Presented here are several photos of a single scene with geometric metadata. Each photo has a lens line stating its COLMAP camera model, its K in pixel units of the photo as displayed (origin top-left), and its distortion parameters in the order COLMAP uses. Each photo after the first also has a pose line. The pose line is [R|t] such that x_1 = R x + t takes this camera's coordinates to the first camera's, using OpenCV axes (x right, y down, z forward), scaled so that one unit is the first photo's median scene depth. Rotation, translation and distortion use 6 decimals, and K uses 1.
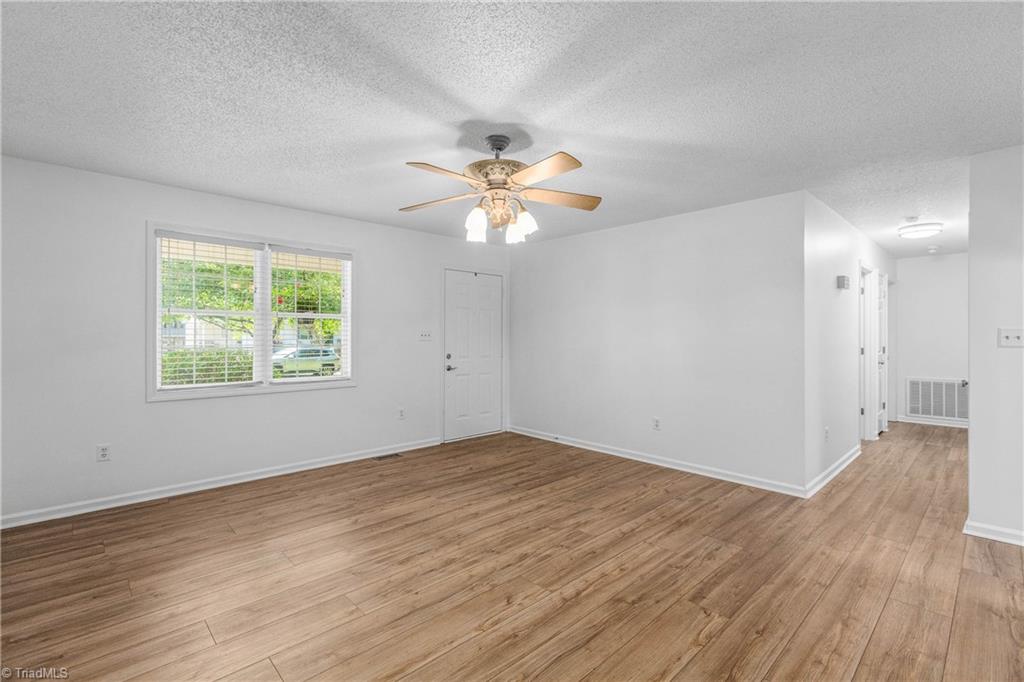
lens RADIAL K [[464.9, 0, 509.3], [0, 464.9, 339.1], [0, 0, 1]] dist [0.003543, 0.000166]
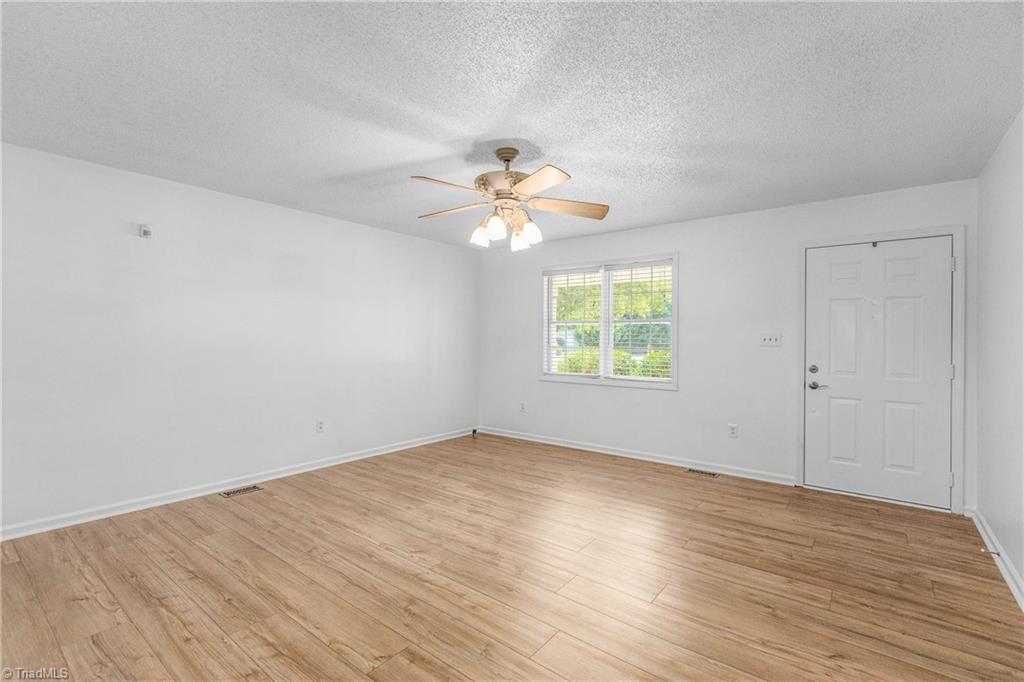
lens RADIAL K [[464.9, 0, 509.3], [0, 464.9, 339.1], [0, 0, 1]] dist [0.003543, 0.000166]
pose [[0.140388, -0.001521, -0.990095, 0.786754], [-0.014002, 0.999896, -0.003521, 0.000051], [0.989997, 0.014358, 0.140352, 0.665178]]
